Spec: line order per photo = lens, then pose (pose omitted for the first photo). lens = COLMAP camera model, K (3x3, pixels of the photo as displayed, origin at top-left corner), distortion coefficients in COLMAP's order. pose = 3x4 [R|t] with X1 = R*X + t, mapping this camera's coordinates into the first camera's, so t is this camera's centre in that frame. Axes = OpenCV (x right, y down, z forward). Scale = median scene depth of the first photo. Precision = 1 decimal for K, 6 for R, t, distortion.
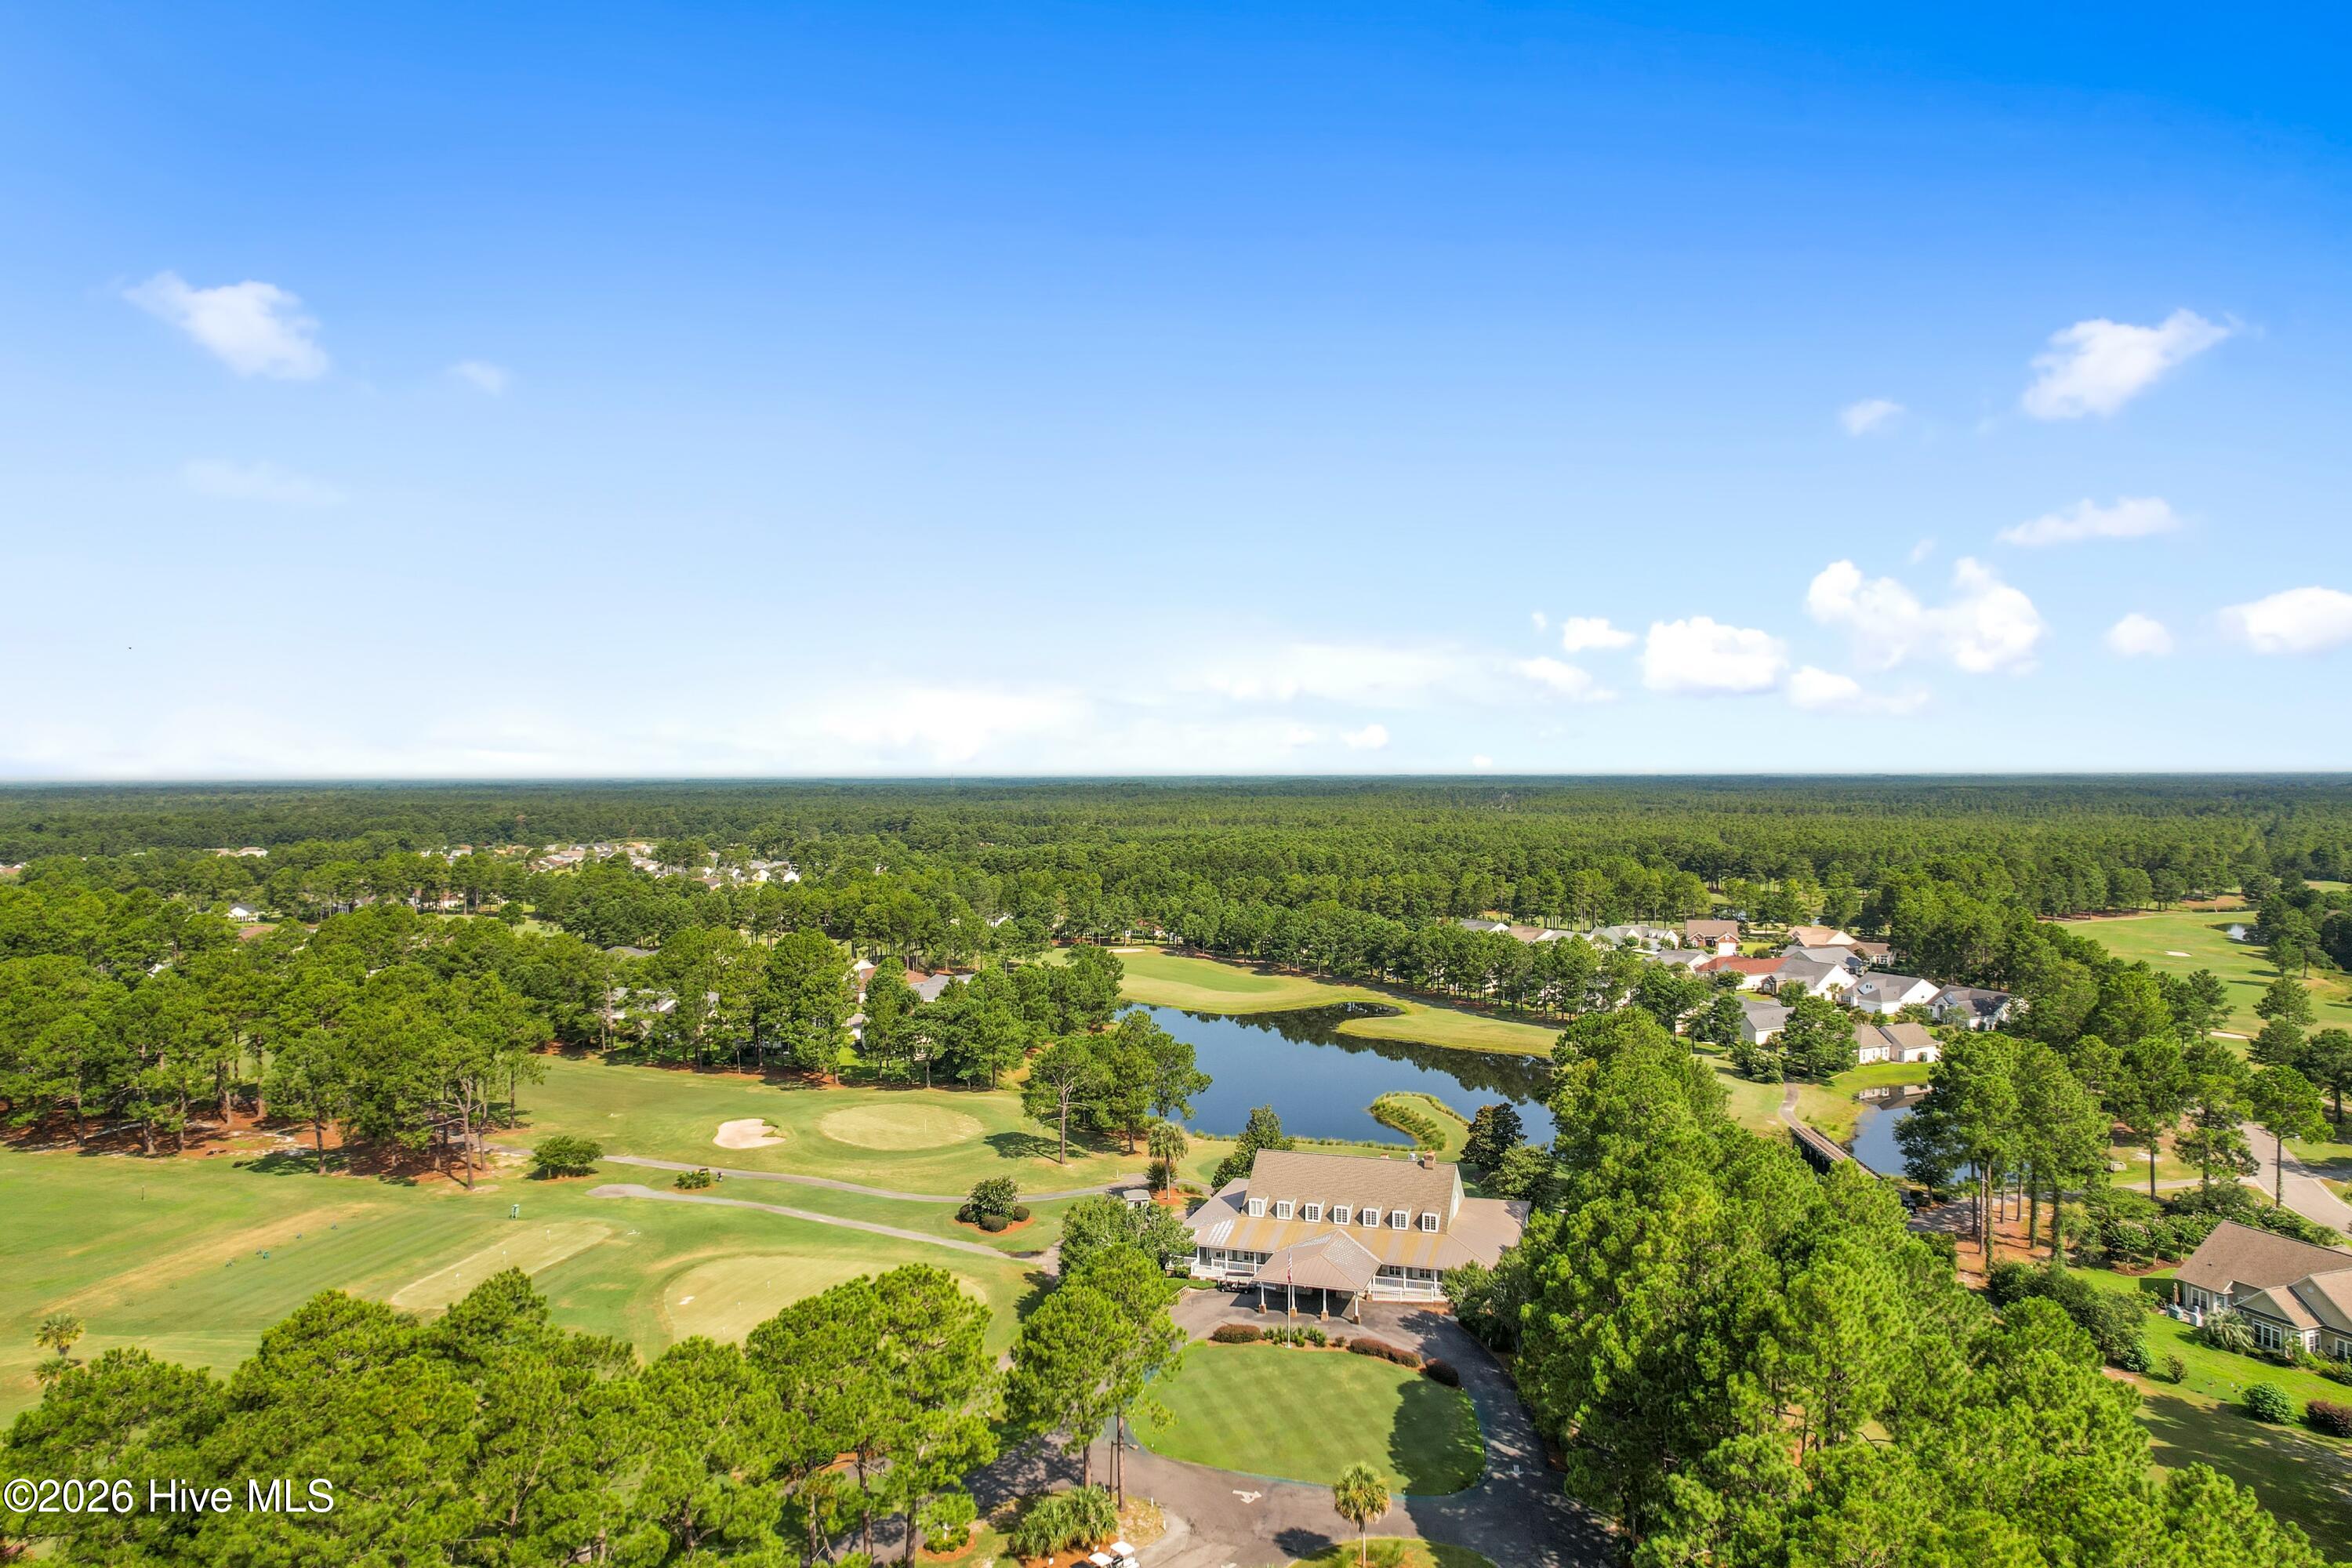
lens RADIAL K [[1502.1, 0, 1182.7], [0, 1502.1, 756.6], [0, 0, 1]] dist [-0.073619, 0.065822]
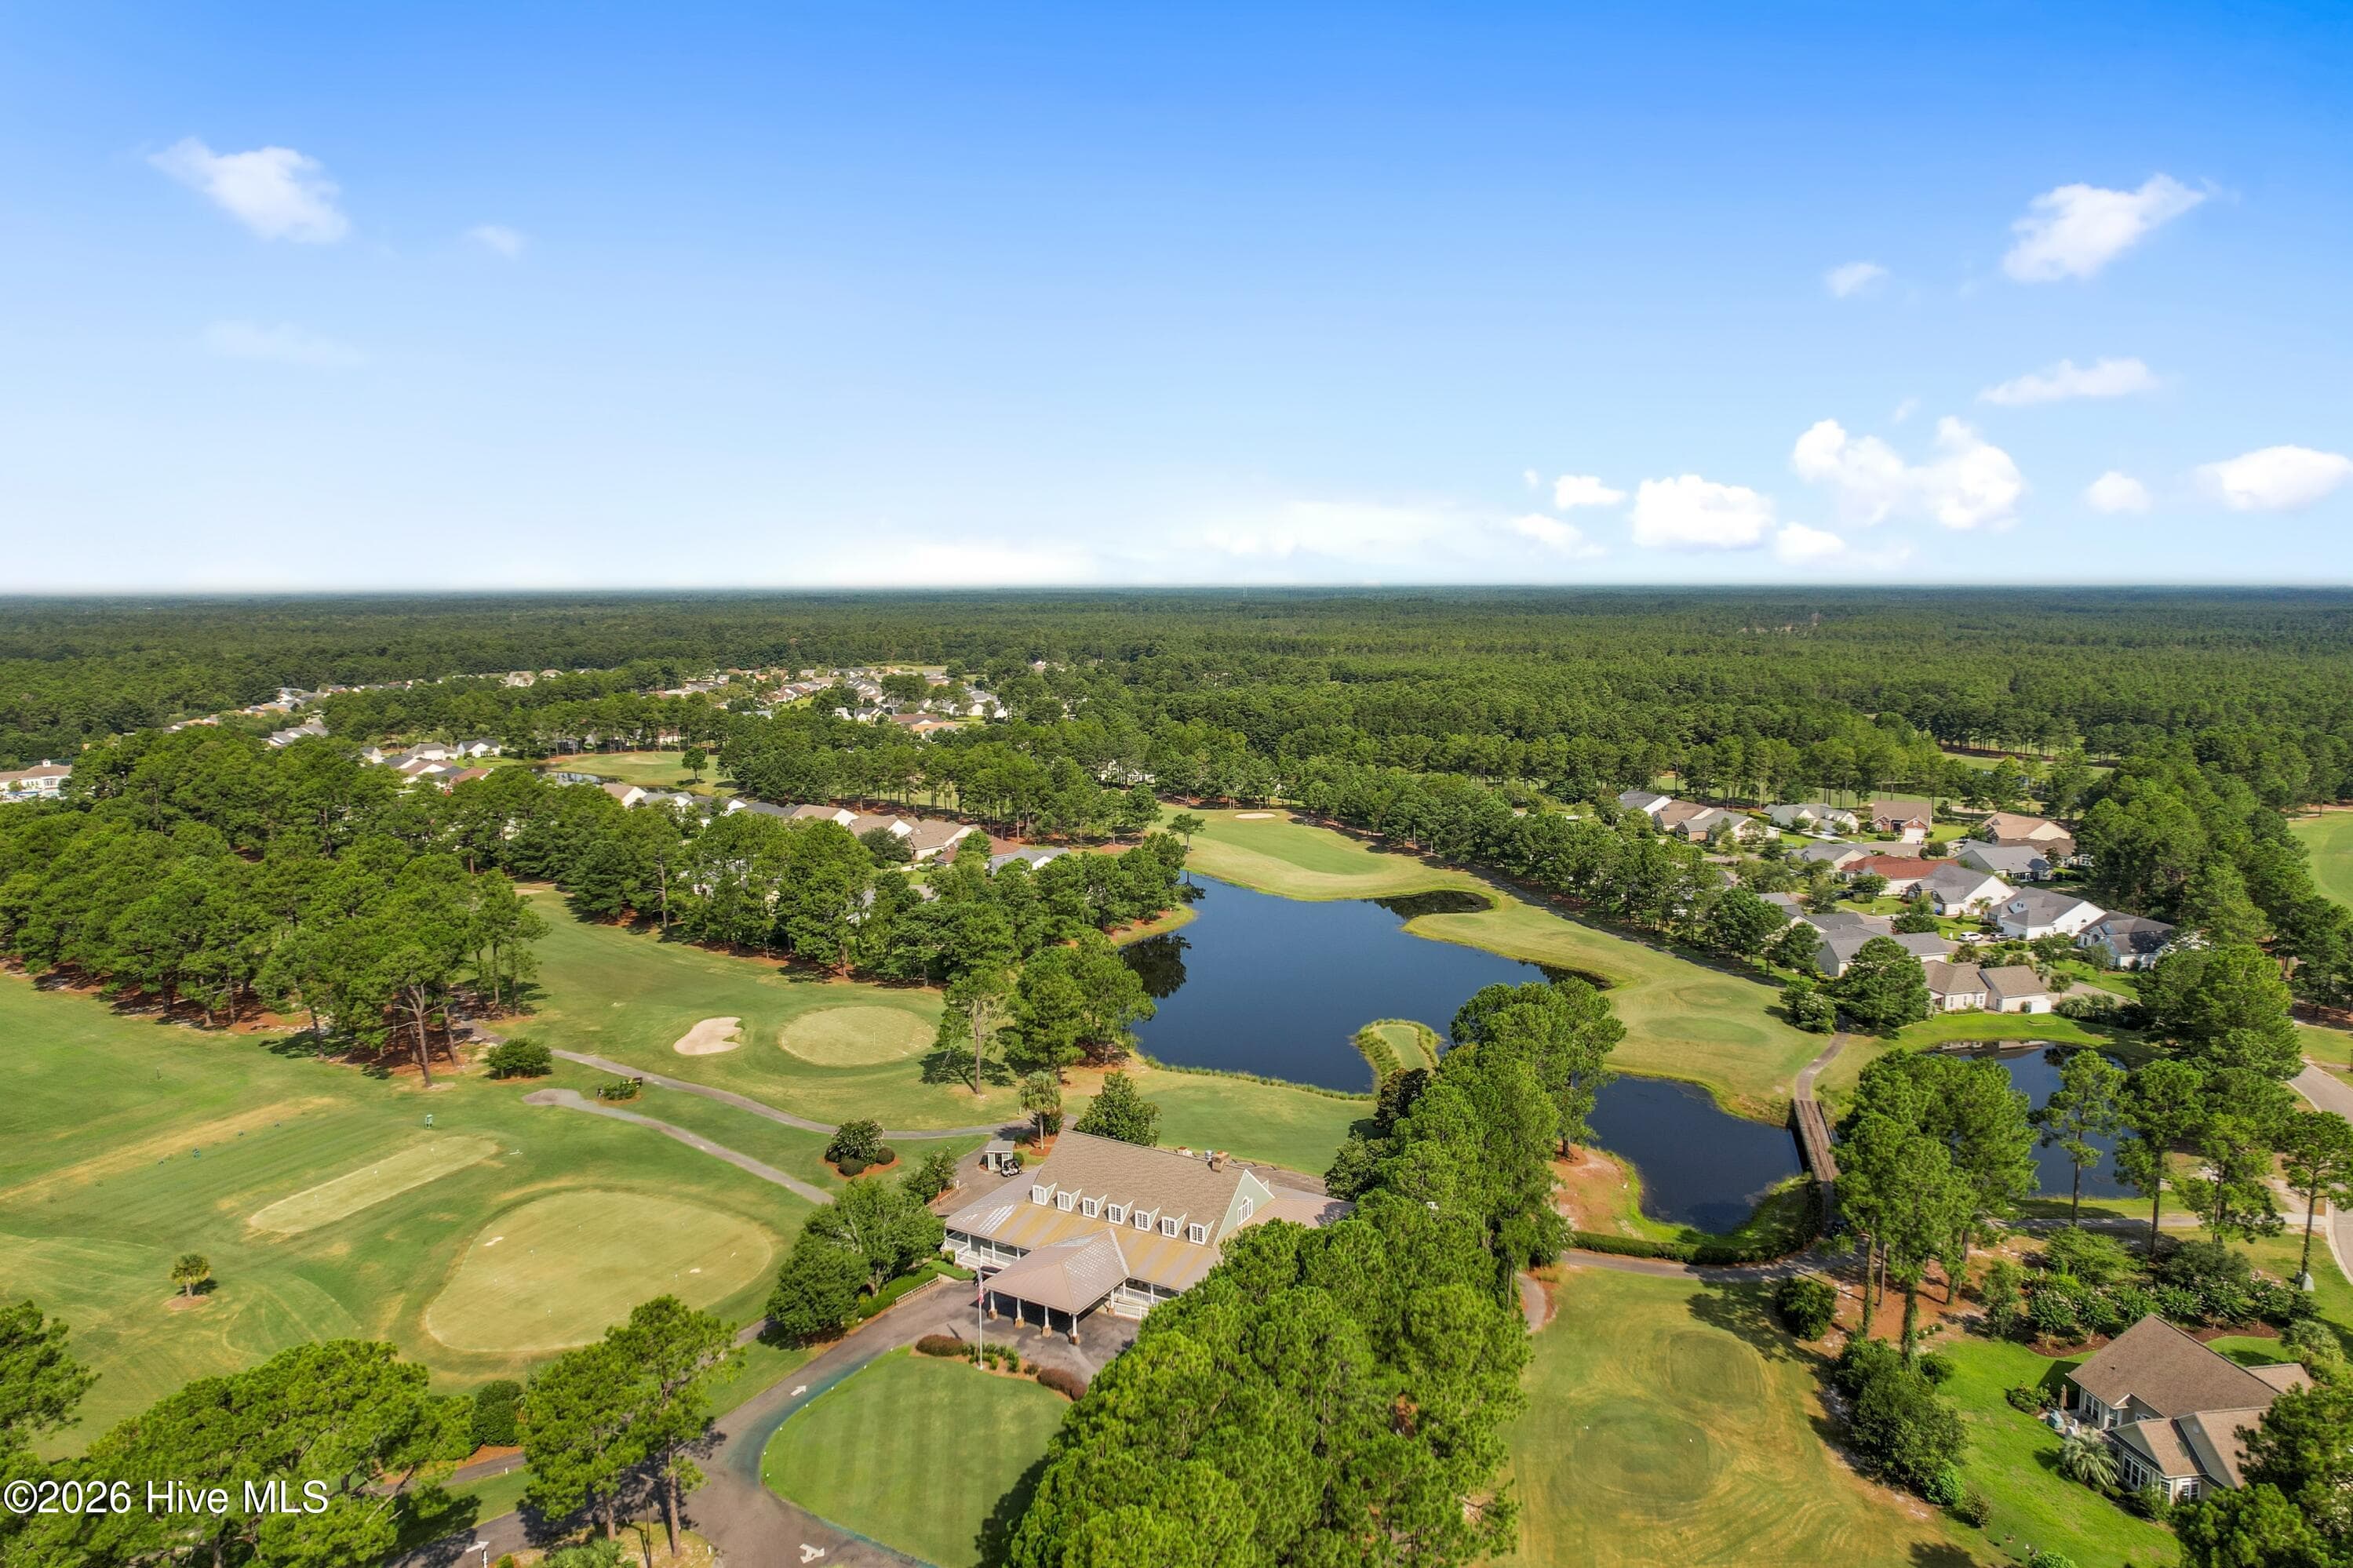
lens RADIAL K [[1502.5, 0, 1183.2], [0, 1502.5, 756.6], [0, 0, 1]] dist [-0.073619, 0.065822]
pose [[0.979484, 0.024413, -0.200040, 0.201350], [0.001271, 0.991867, 0.127273, -0.061372], [0.201520, -0.124916, 0.971486, 0.076115]]
